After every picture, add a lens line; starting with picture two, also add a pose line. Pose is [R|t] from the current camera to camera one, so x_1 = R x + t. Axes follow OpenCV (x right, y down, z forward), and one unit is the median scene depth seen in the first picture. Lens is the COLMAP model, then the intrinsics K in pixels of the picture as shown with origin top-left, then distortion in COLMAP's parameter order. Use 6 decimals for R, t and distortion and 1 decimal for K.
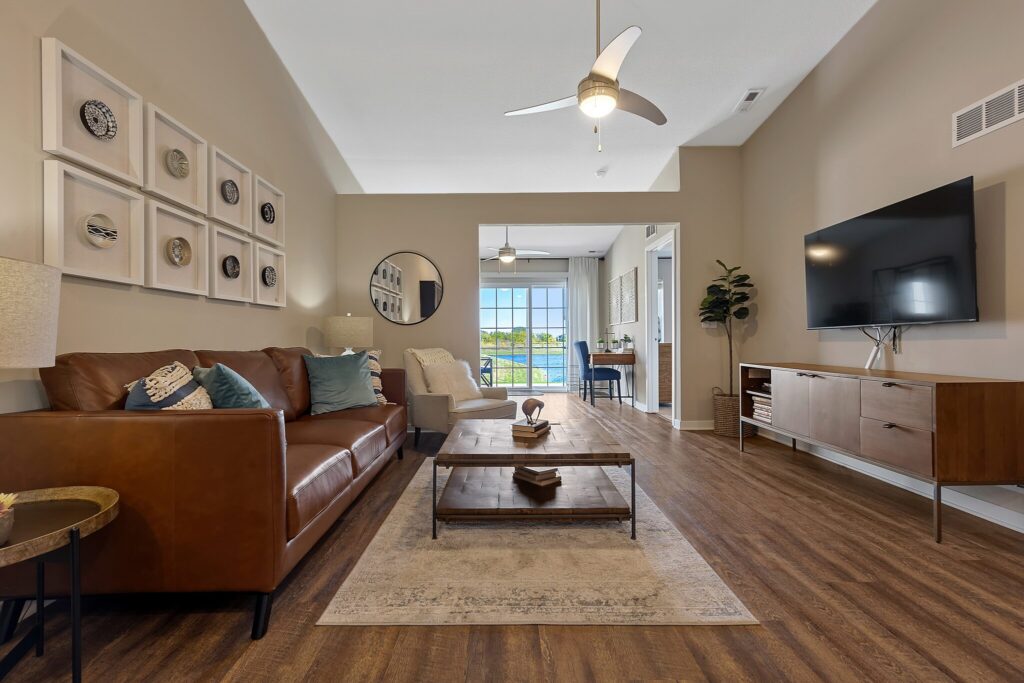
lens RADIAL K [[467.8, 0, 505.3], [0, 467.8, 338.3], [0, 0, 1]] dist [0.008786, -0.002857]
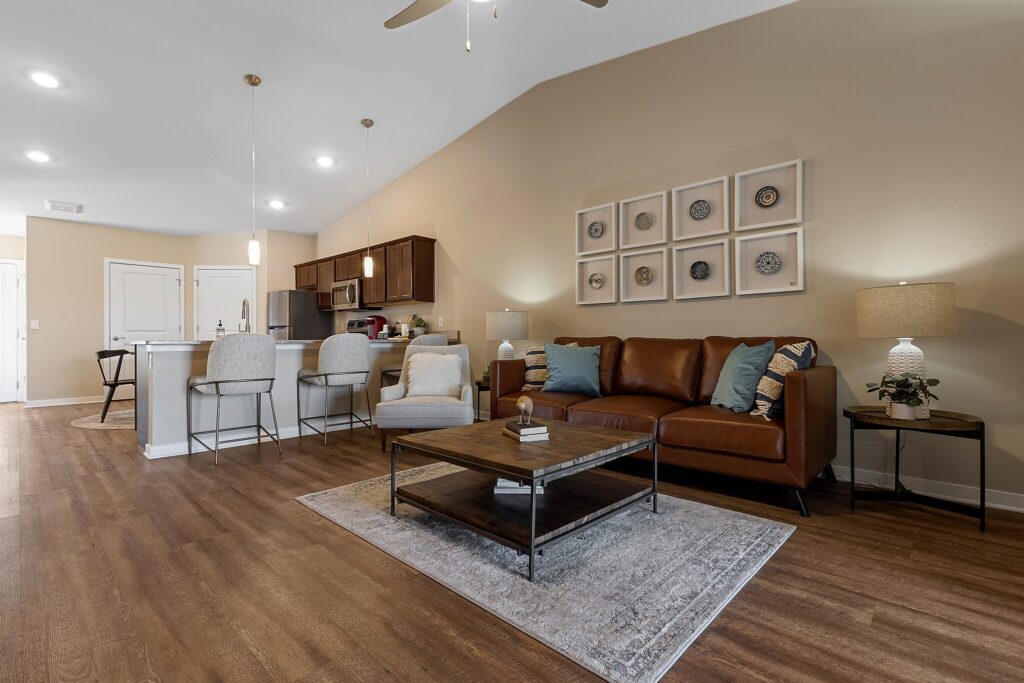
lens RADIAL K [[467.8, 0, 504.4], [0, 467.8, 338.8], [0, 0, 1]] dist [0.008786, -0.002857]
pose [[-0.691433, 0.009577, -0.722377, 0.614060], [0.010283, 0.999941, 0.003415, 0.015874], [0.722367, -0.005067, -0.691491, 1.360985]]
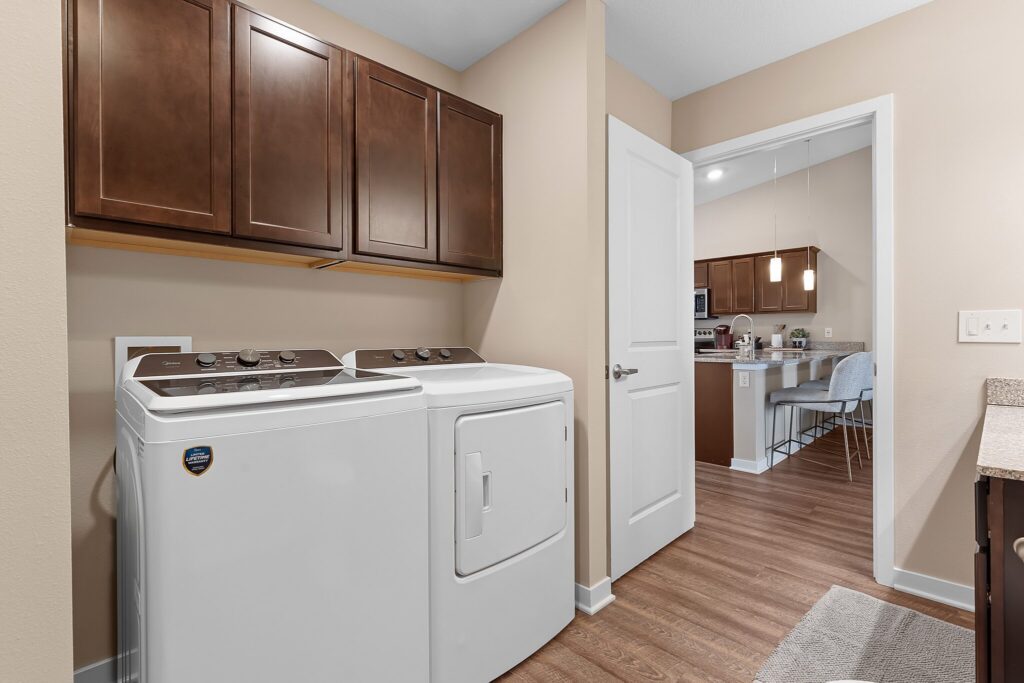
lens RADIAL K [[467.8, 0, 521.6], [0, 467.8, 341.4], [0, 0, 1]] dist [0.008786, -0.002857]
pose [[-0.709489, 0.013324, -0.704590, 1.619235], [0.008266, 0.999910, 0.010585, -0.043288], [0.704668, 0.001686, -0.709535, 0.367579]]
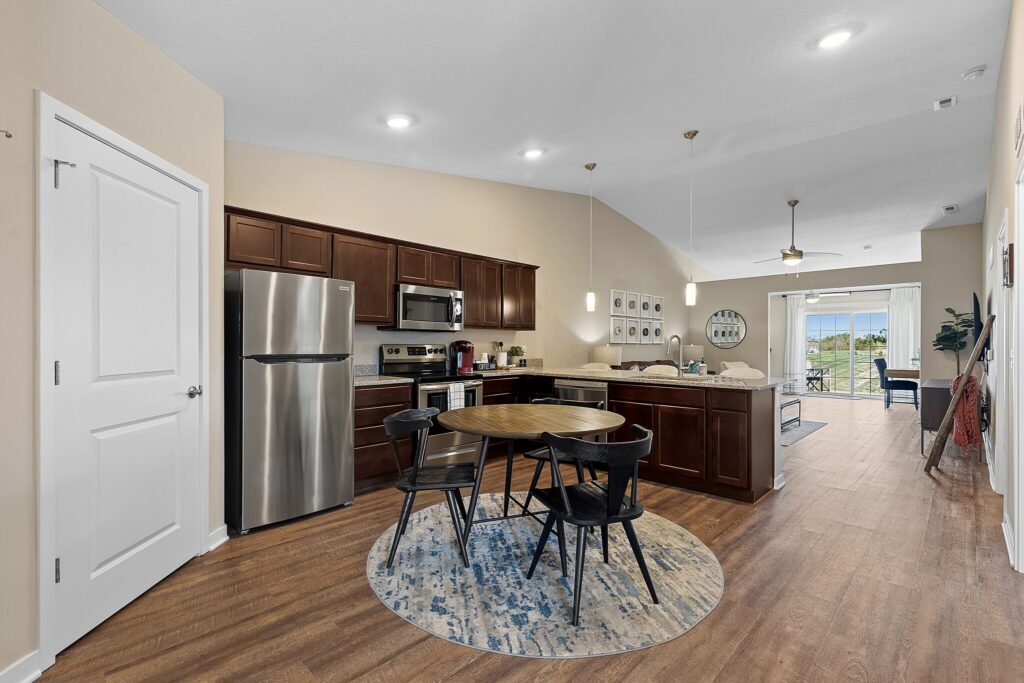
lens RADIAL K [[467.8, 0, 503.3], [0, 467.8, 343.2], [0, 0, 1]] dist [0.008786, -0.002857]
pose [[0.714259, 0.007791, -0.699838, 0.737080], [-0.005431, 0.999970, 0.005589, -0.087841], [0.699860, -0.000191, 0.714280, -1.532461]]
